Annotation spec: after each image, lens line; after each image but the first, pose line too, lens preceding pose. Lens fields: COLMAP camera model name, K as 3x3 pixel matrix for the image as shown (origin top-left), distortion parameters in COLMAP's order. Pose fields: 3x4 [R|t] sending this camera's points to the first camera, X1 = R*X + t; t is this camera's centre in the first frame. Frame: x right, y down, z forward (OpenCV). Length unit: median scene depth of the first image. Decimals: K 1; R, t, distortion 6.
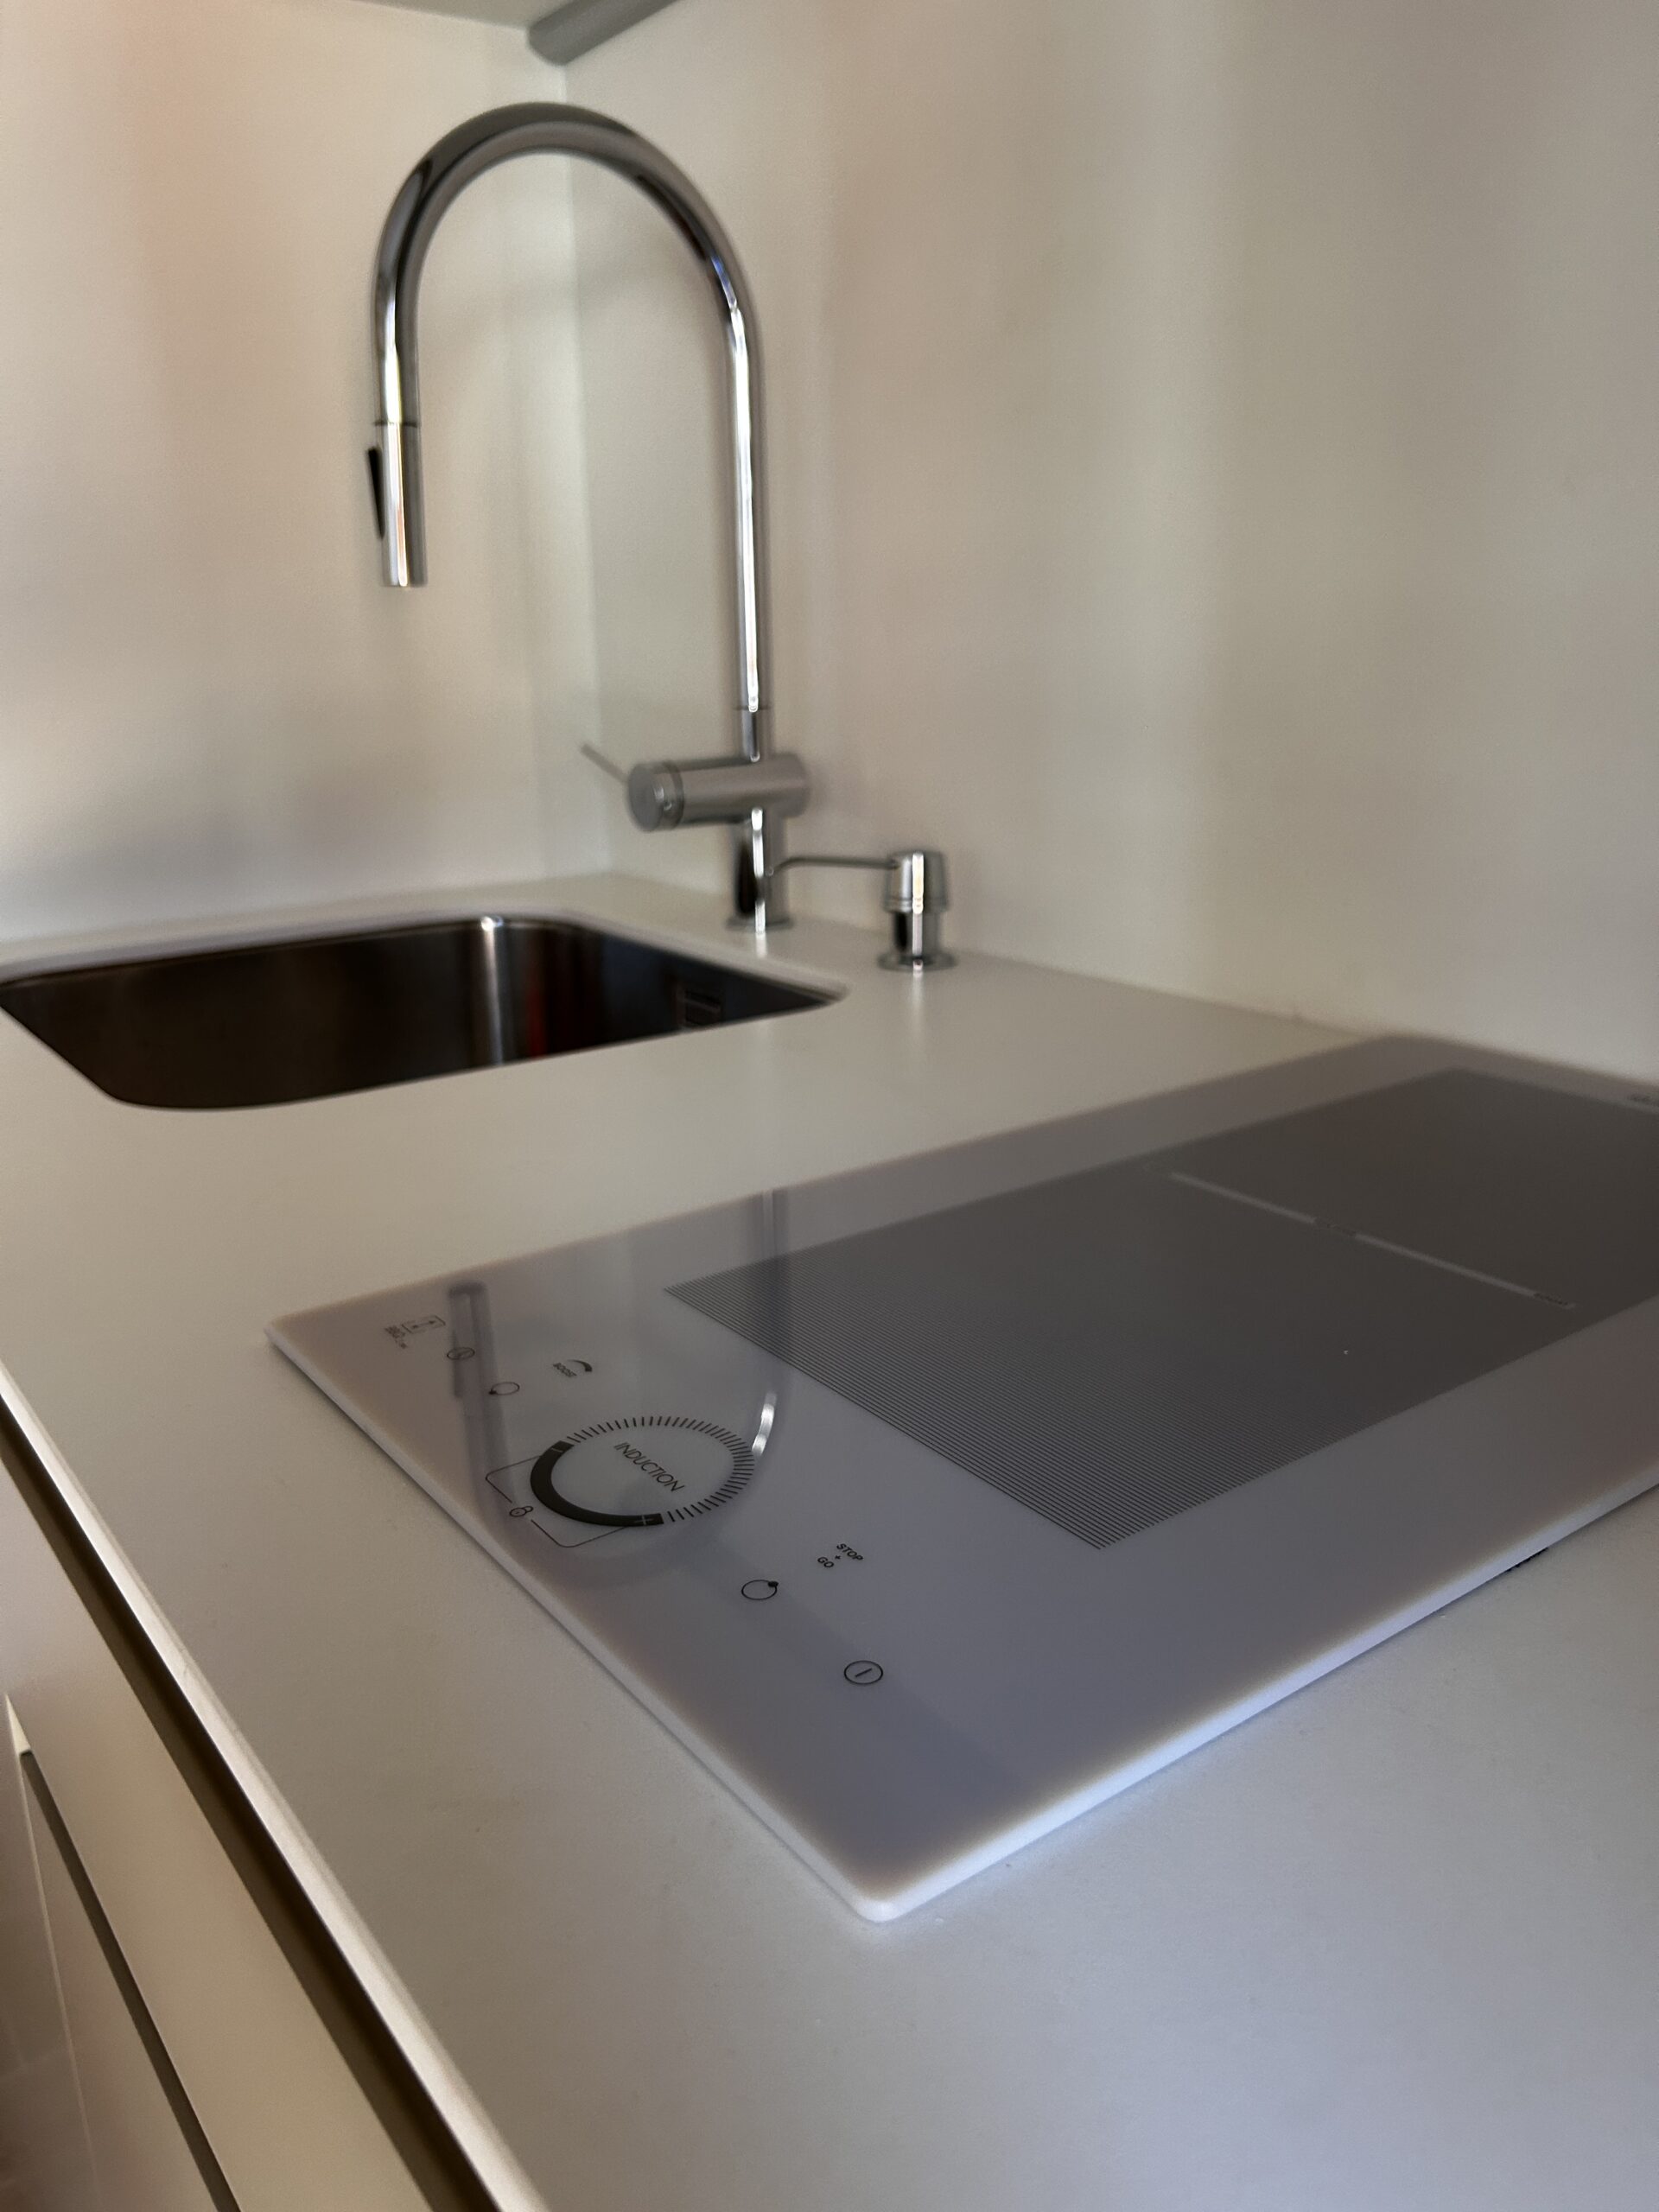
lens RADIAL K [[1682.6, 0, 829.9], [0, 1682.6, 1098.4], [0, 0, 1]] dist [0.036545, -0.030105]
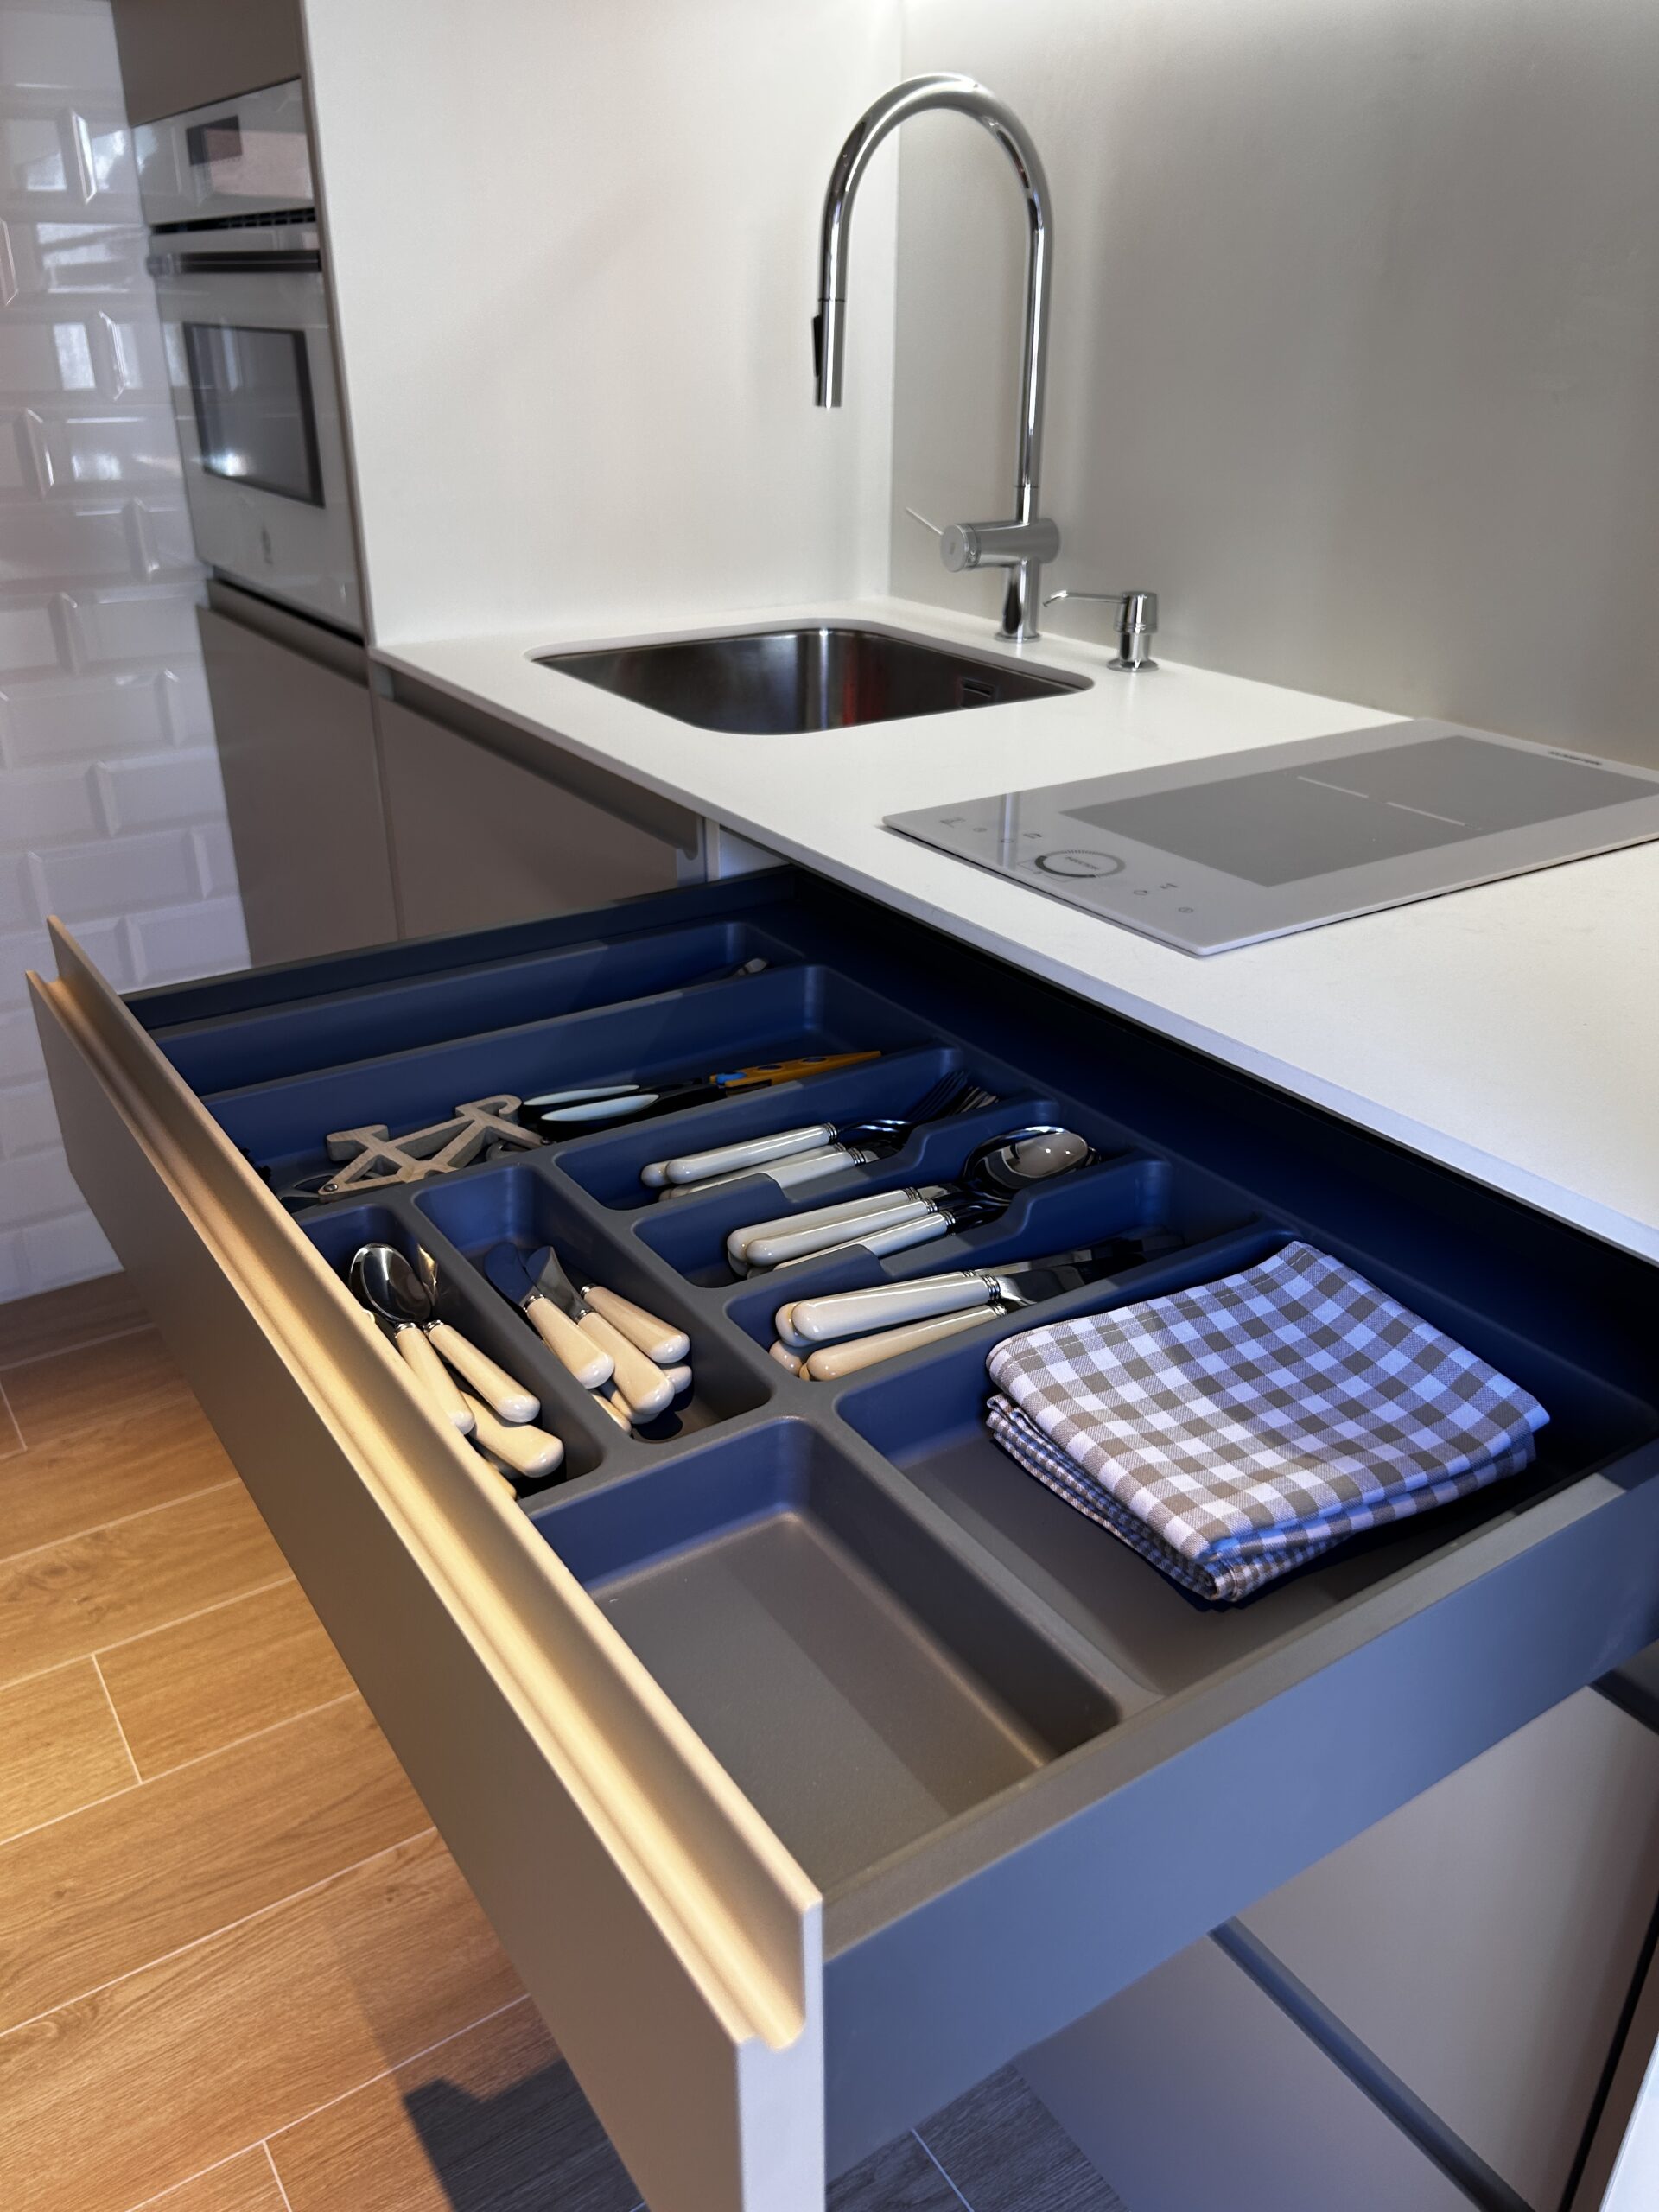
lens RADIAL K [[1682.6, 0, 821.5], [0, 1682.6, 1118.7], [0, 0, 1]] dist [0.036545, -0.030105]
pose [[0.997915, 0.044812, -0.046440, -0.145011], [-0.036095, 0.984090, 0.173968, 0.069087], [0.053497, -0.171929, 0.983656, -0.615461]]
